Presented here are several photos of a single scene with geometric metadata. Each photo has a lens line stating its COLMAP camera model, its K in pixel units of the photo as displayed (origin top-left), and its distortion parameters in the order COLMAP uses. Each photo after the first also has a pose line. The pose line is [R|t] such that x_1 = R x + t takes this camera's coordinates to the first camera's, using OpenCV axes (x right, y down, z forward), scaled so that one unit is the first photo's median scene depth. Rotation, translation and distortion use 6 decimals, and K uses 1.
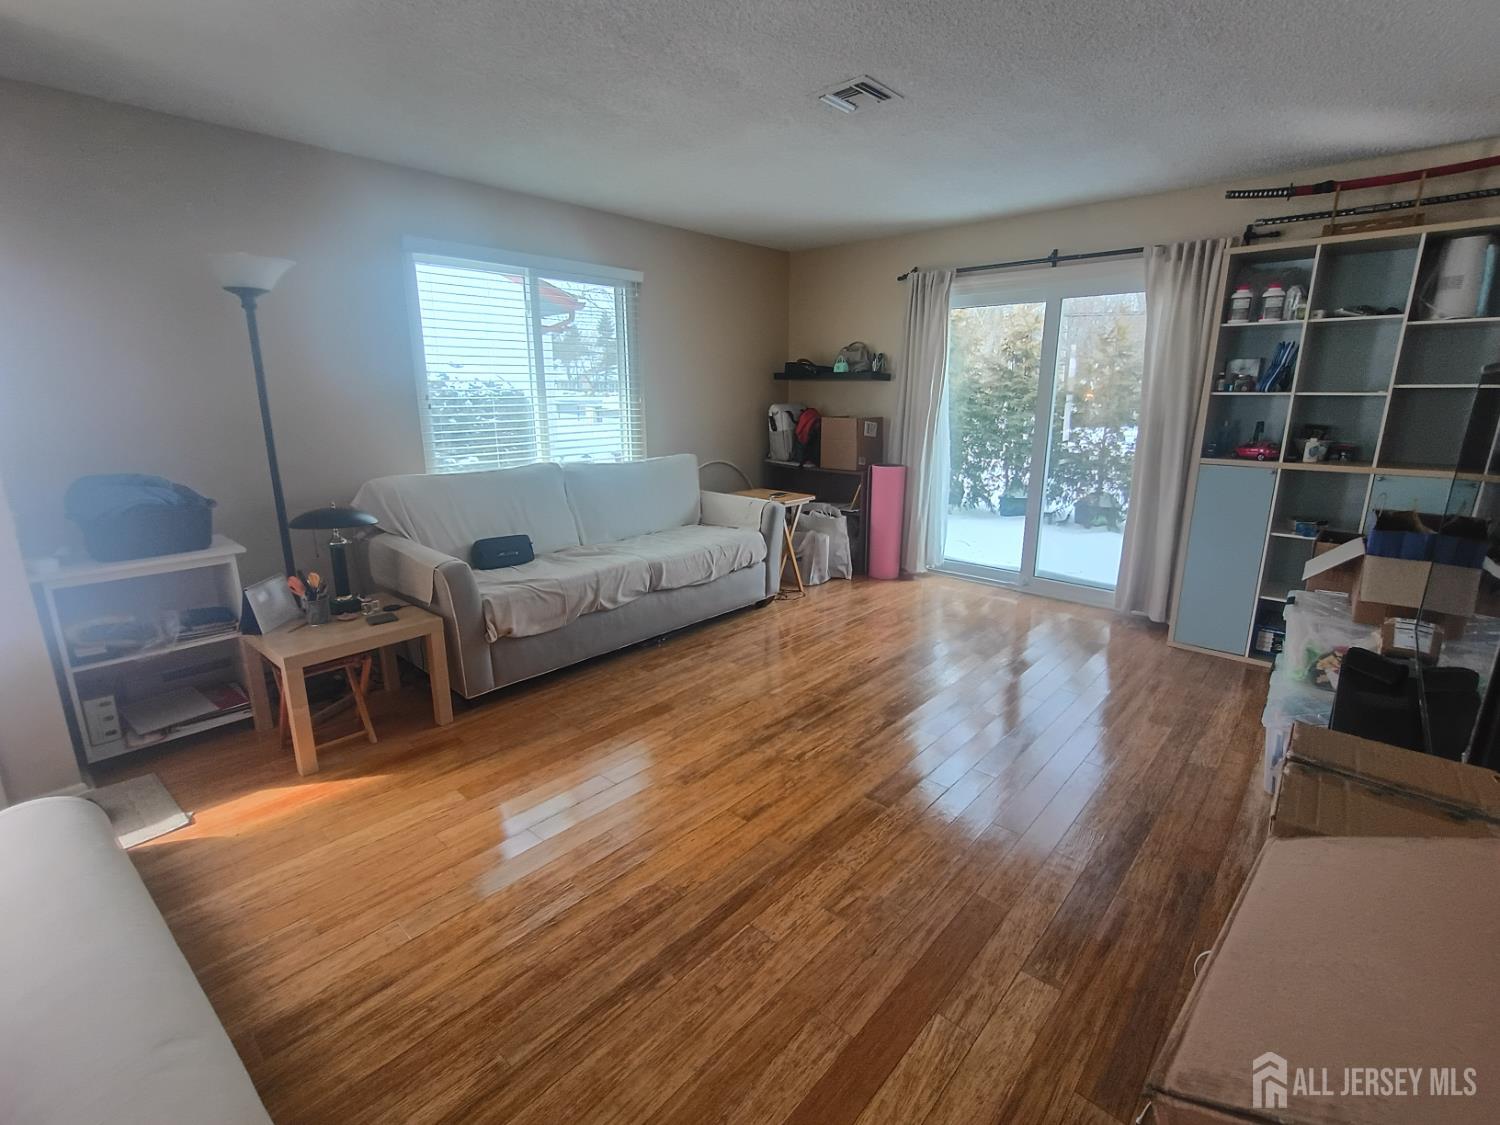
lens RADIAL K [[689.3, 0, 753.4], [0, 689.3, 560.6], [0, 0, 1]] dist [-0.010230, 0.006484]
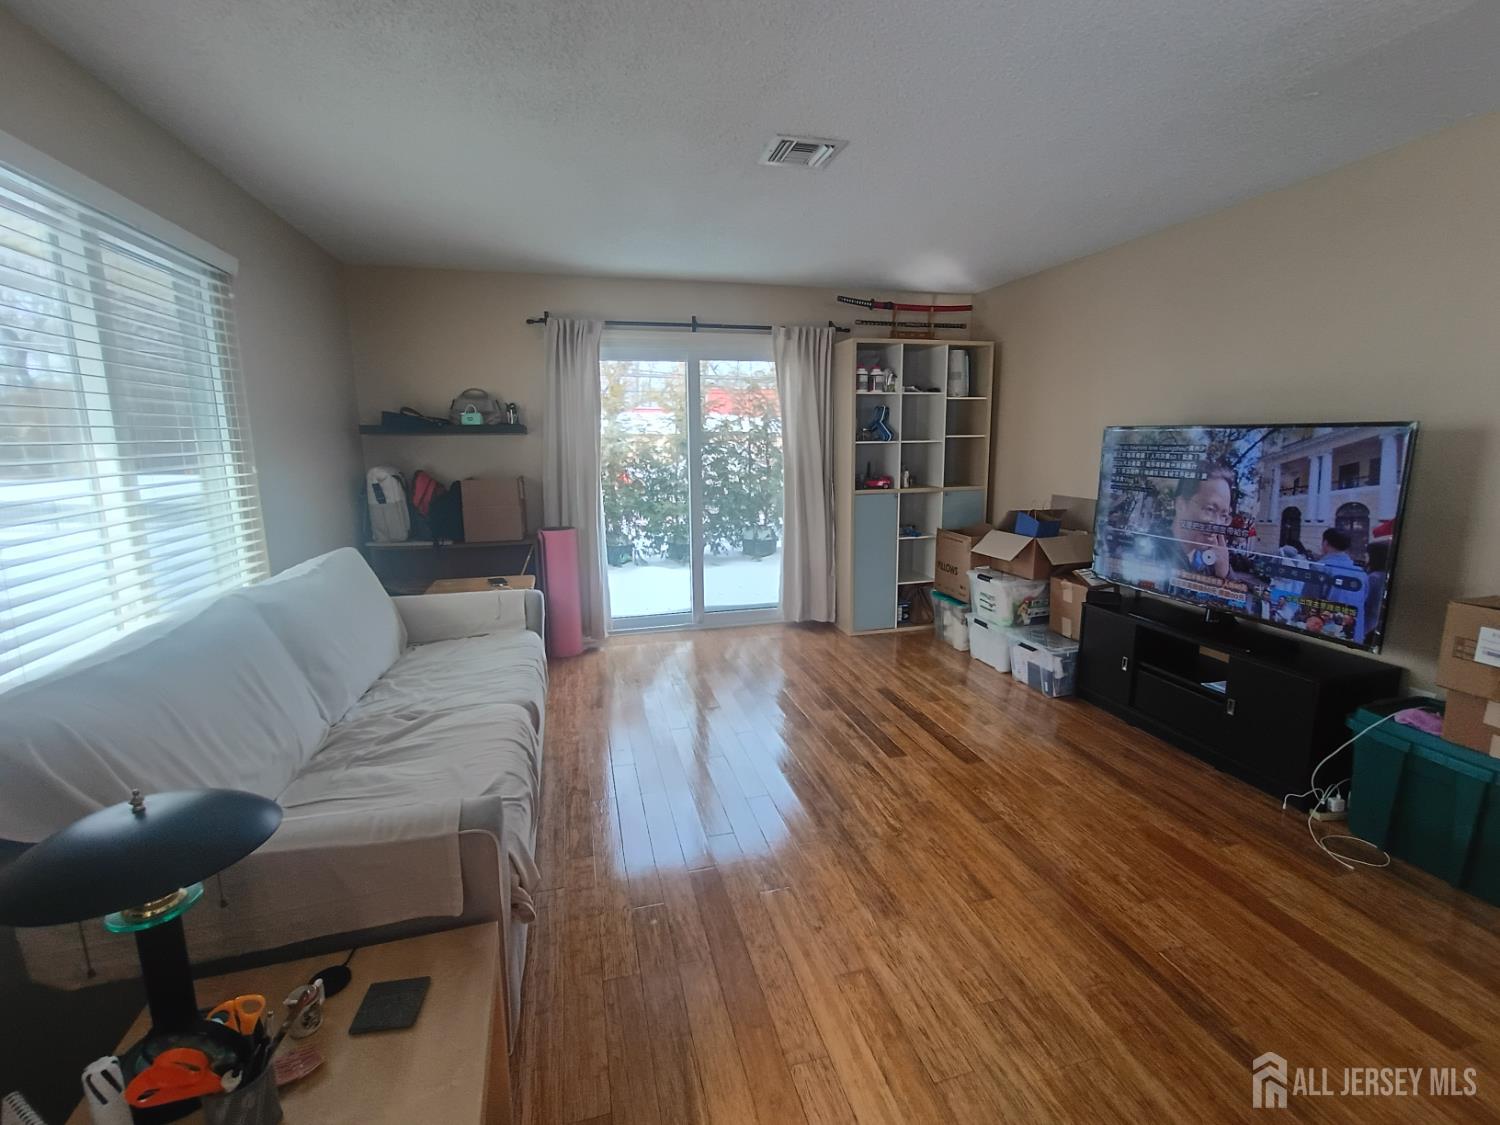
lens RADIAL K [[689.3, 0, 761.0], [0, 689.3, 559.1], [0, 0, 1]] dist [-0.010230, 0.006484]
pose [[0.537156, -0.156936, 0.828755, -0.704626], [0.214483, 0.975656, 0.045738, -0.147989], [-0.815758, 0.153185, 0.557740, 0.524990]]
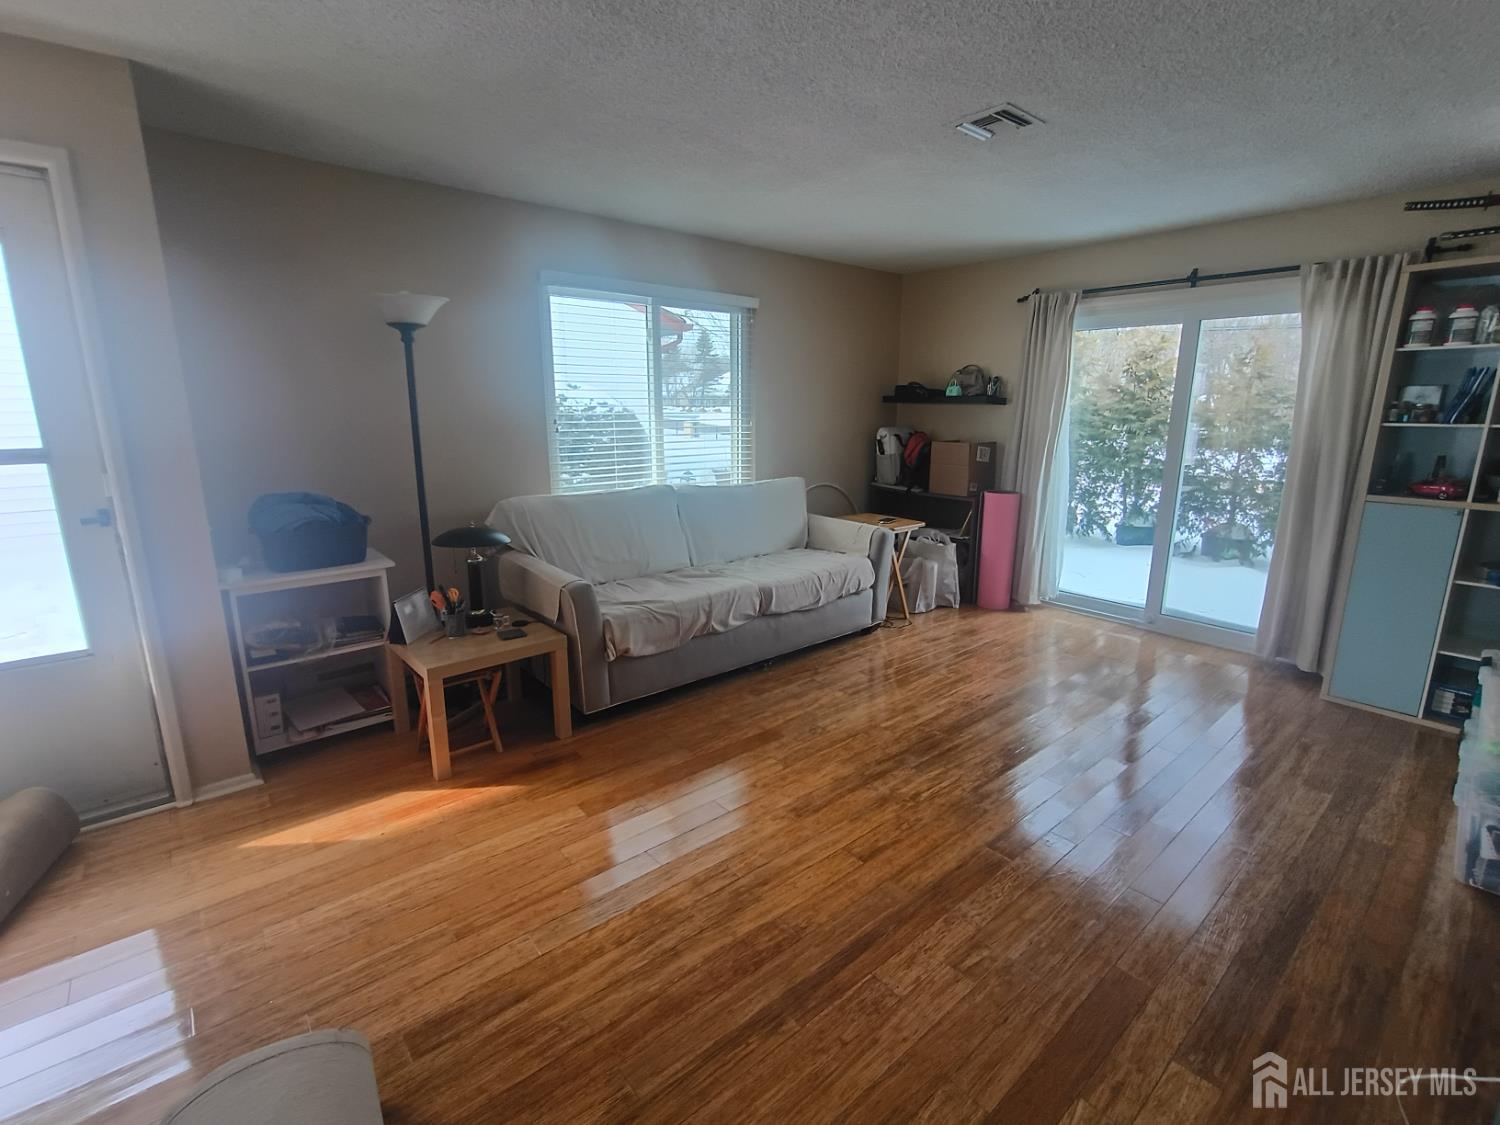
lens RADIAL K [[689.3, 0, 752.1], [0, 689.3, 559.6], [0, 0, 1]] dist [-0.010230, 0.006484]
pose [[0.991305, 0.032722, -0.127448, -0.043868], [-0.035541, 0.999170, -0.019901, -0.020708], [0.126691, 0.024257, 0.991646, 0.000022]]
